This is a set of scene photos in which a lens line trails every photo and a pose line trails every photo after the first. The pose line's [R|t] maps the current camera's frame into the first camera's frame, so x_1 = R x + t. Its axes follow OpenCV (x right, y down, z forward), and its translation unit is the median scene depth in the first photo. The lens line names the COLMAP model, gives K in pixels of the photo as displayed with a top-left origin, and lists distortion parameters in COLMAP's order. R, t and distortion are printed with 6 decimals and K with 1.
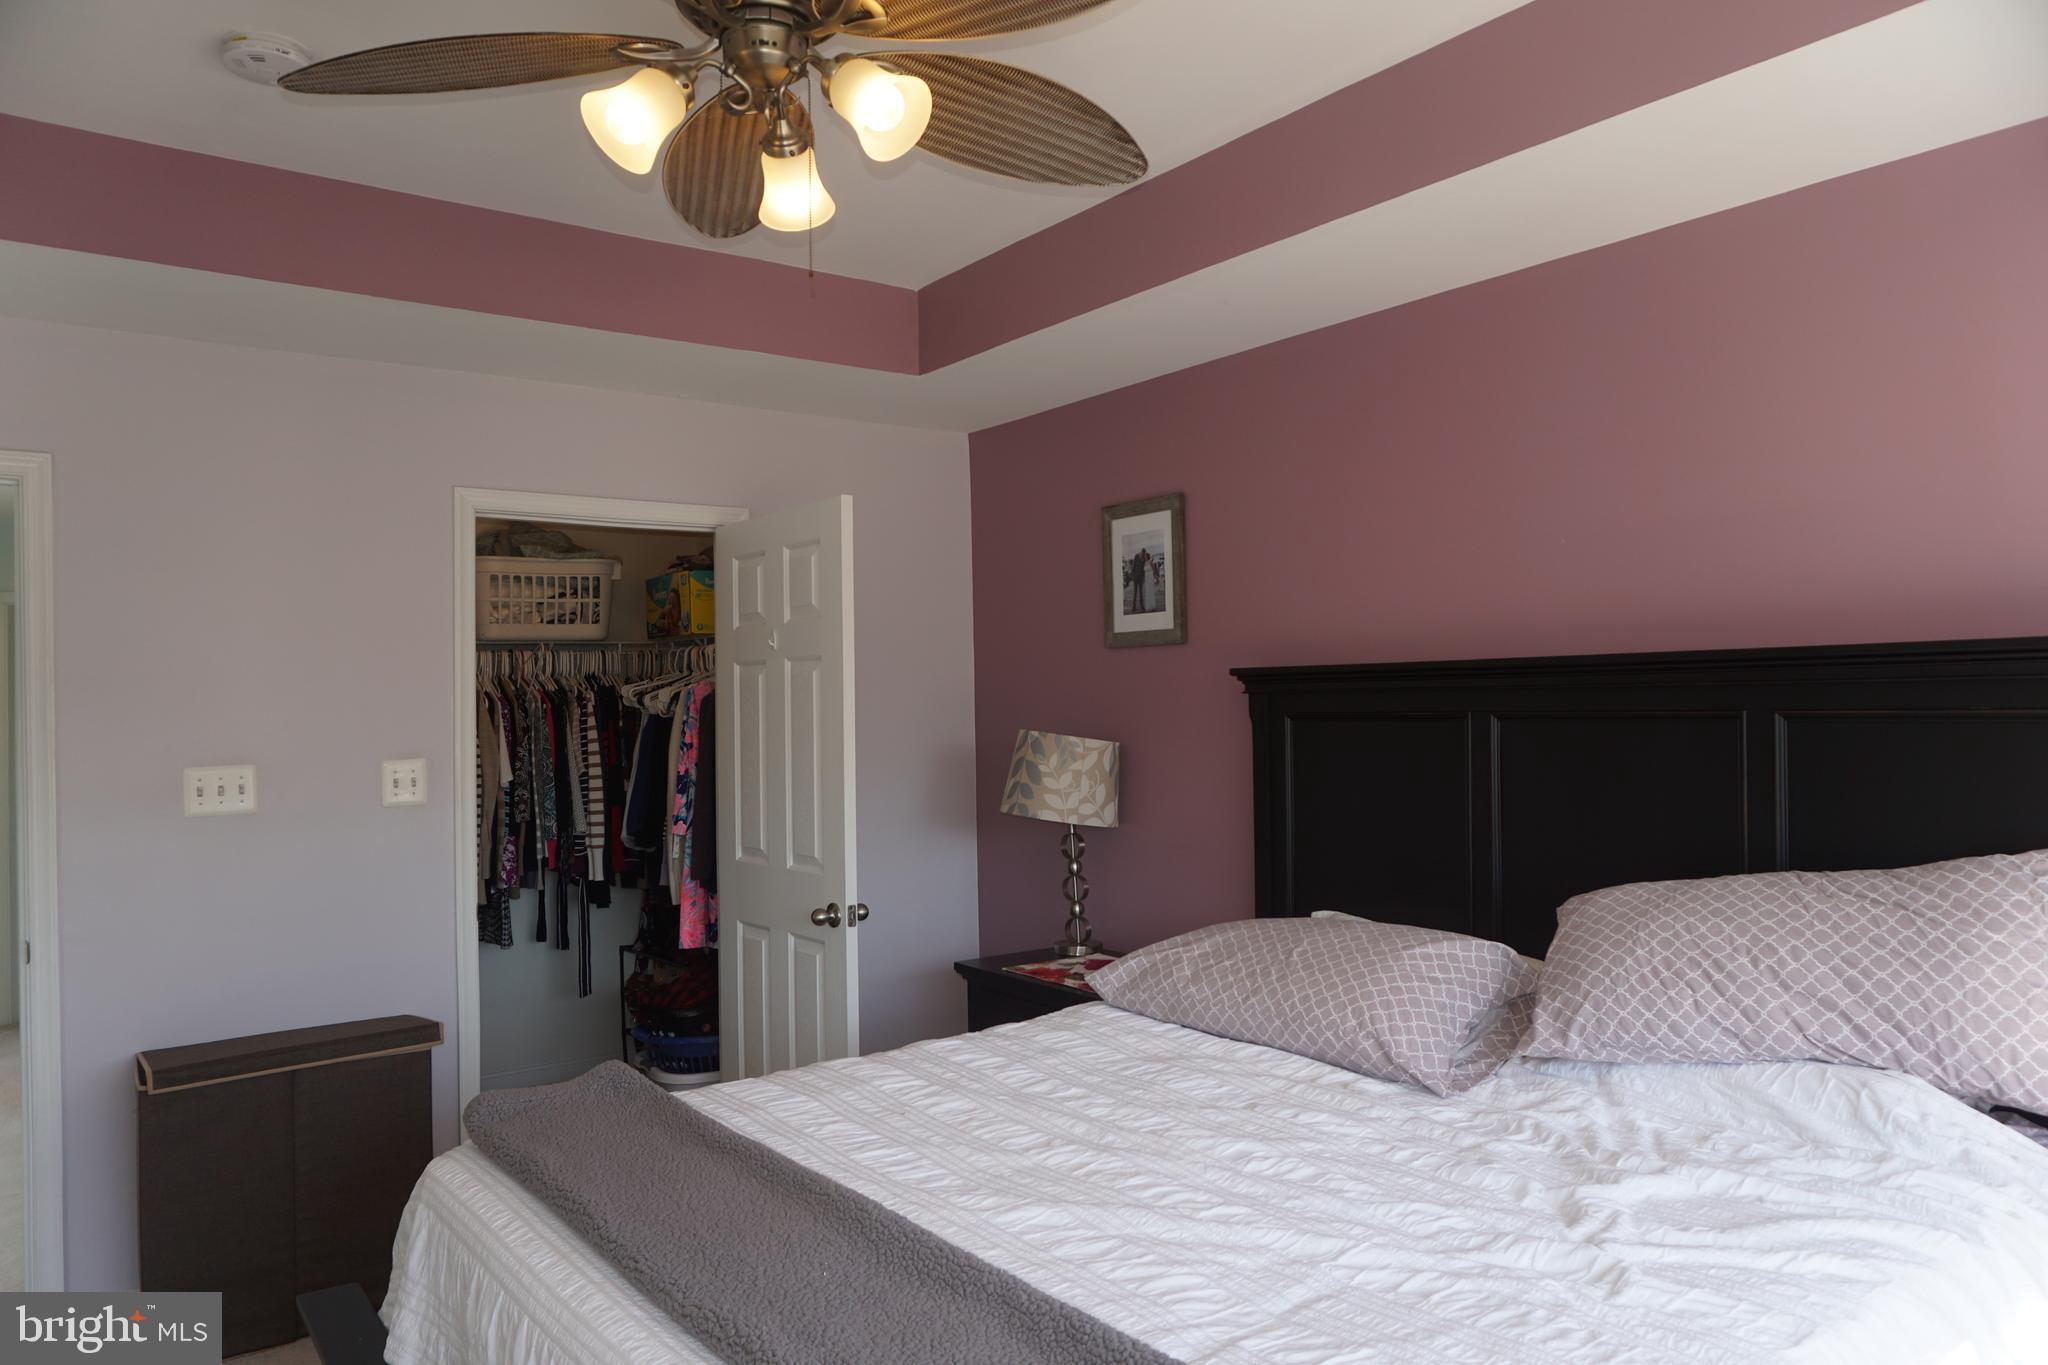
lens RADIAL K [[1370.2, 0, 1018.8], [0, 1370.2, 687.1], [0, 0, 1]] dist [-0.054352, 0.040236]
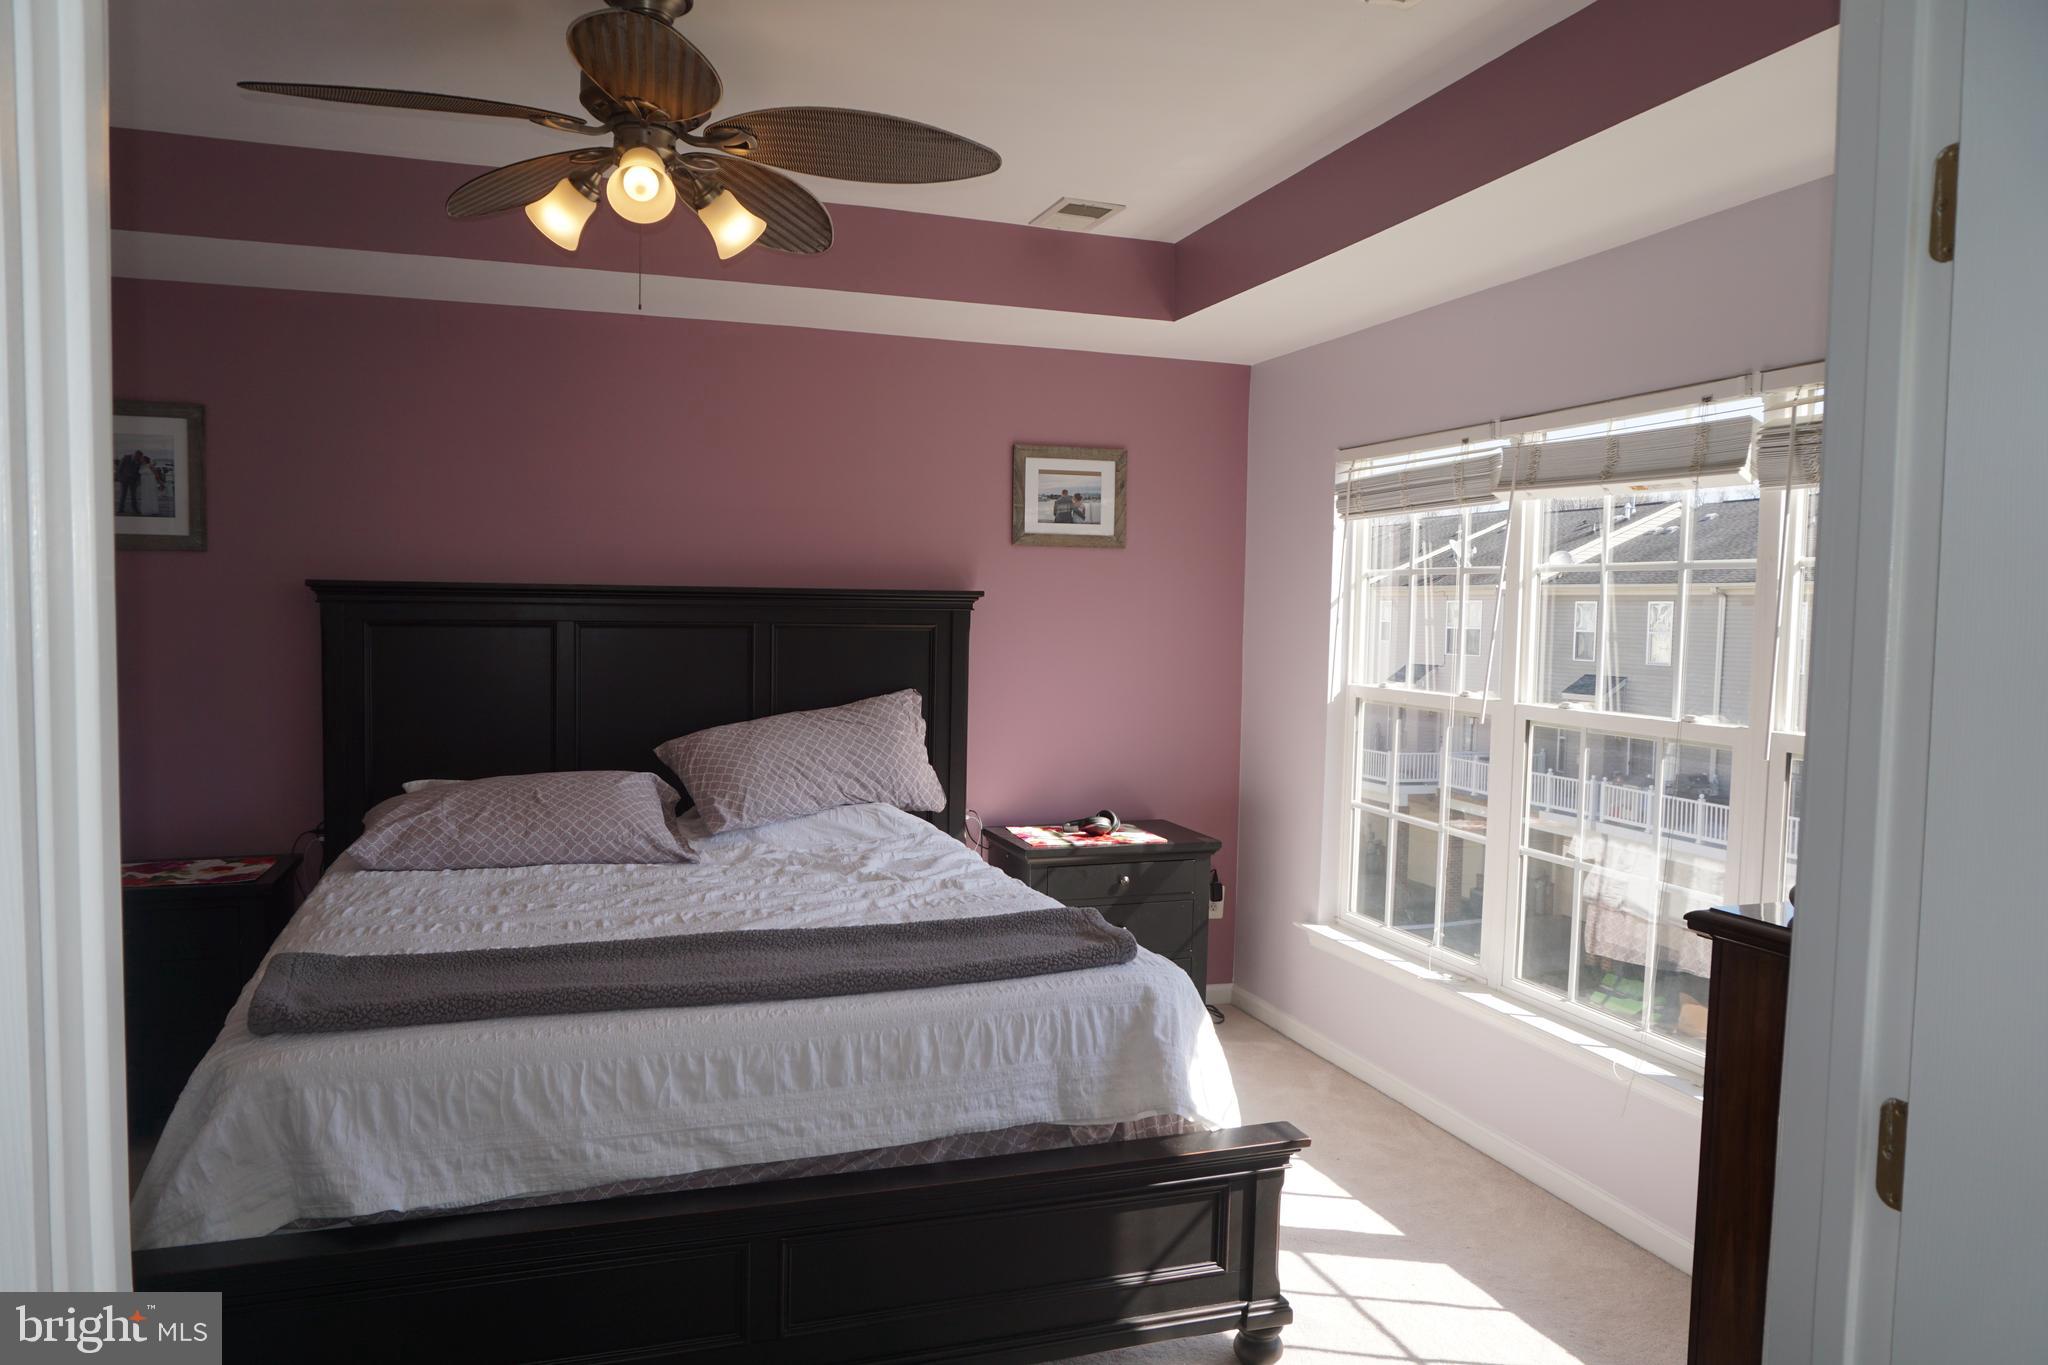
lens RADIAL K [[1370.2, 0, 1027.6], [0, 1370.2, 674.7], [0, 0, 1]] dist [-0.054352, 0.040236]
pose [[0.304189, -0.029335, 0.952160, -1.048400], [-0.031233, 0.998681, 0.040746, 0.001395], [-0.952100, -0.042133, 0.302871, 0.142171]]
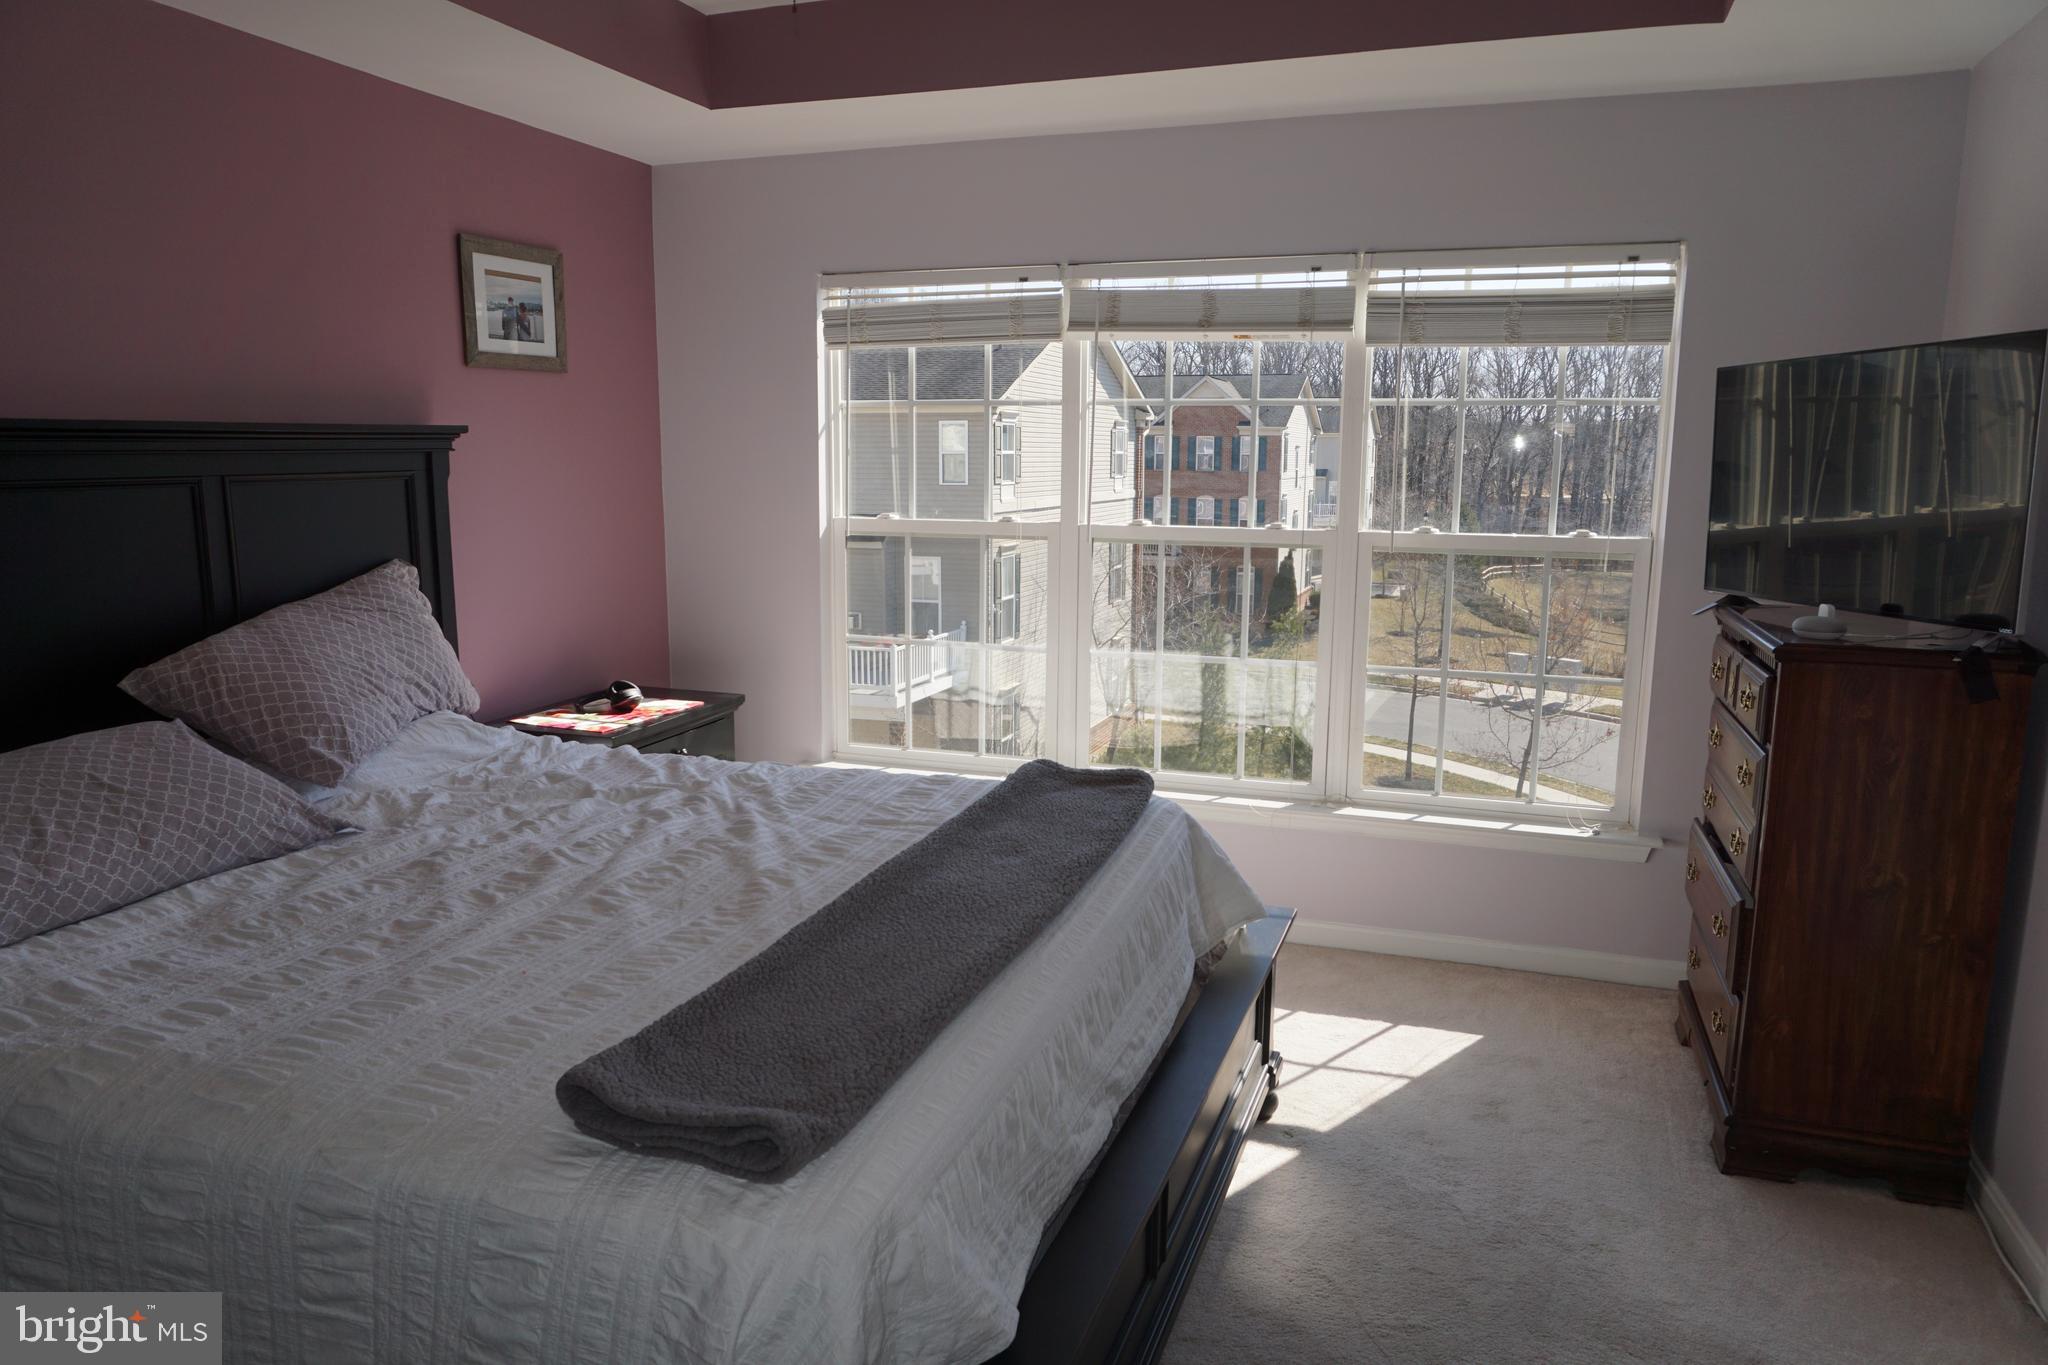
lens RADIAL K [[1370.2, 0, 1022.7], [0, 1370.2, 706.0], [0, 0, 1]] dist [-0.054352, 0.040236]
pose [[-0.551200, -0.145554, 0.821580, -0.839497], [-0.005235, 0.985251, 0.171038, 0.008826], [-0.834357, 0.089975, -0.543832, 1.089395]]
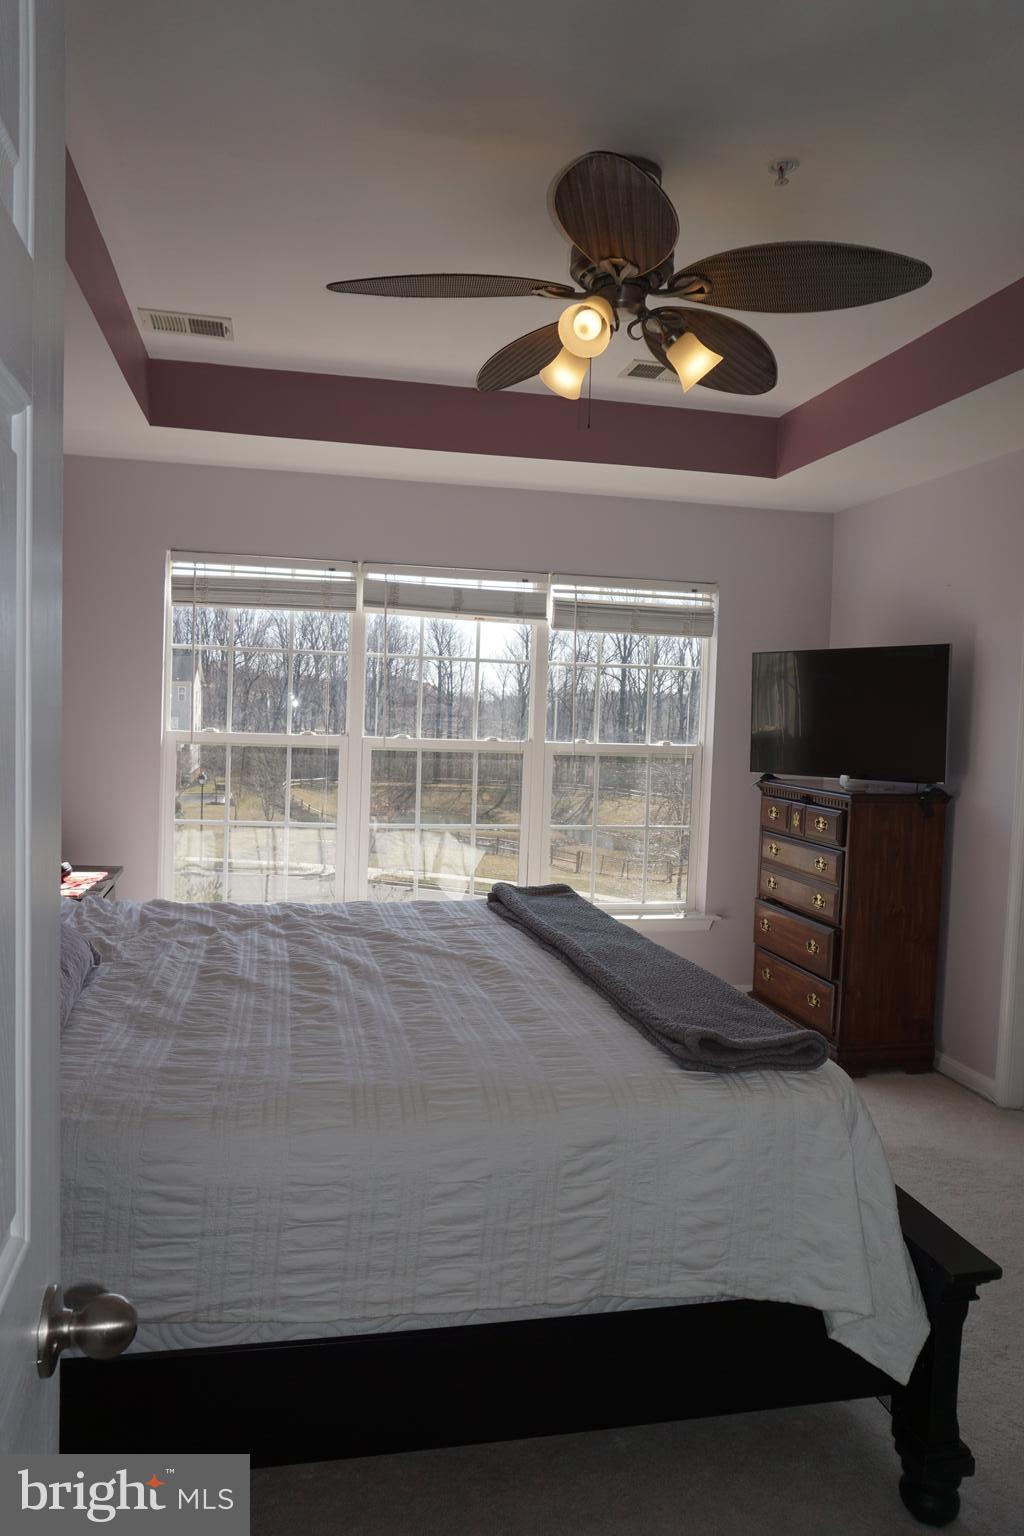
lens RADIAL K [[1027.6, 0, 506.7], [0, 1027.6, 761.3], [0, 0, 1]] dist [-0.054352, 0.040236]
pose [[-0.904669, -0.043038, 0.423936, -0.473315], [-0.028262, 0.998756, 0.041084, 0.038612], [-0.425177, 0.025186, -0.904760, 1.660168]]
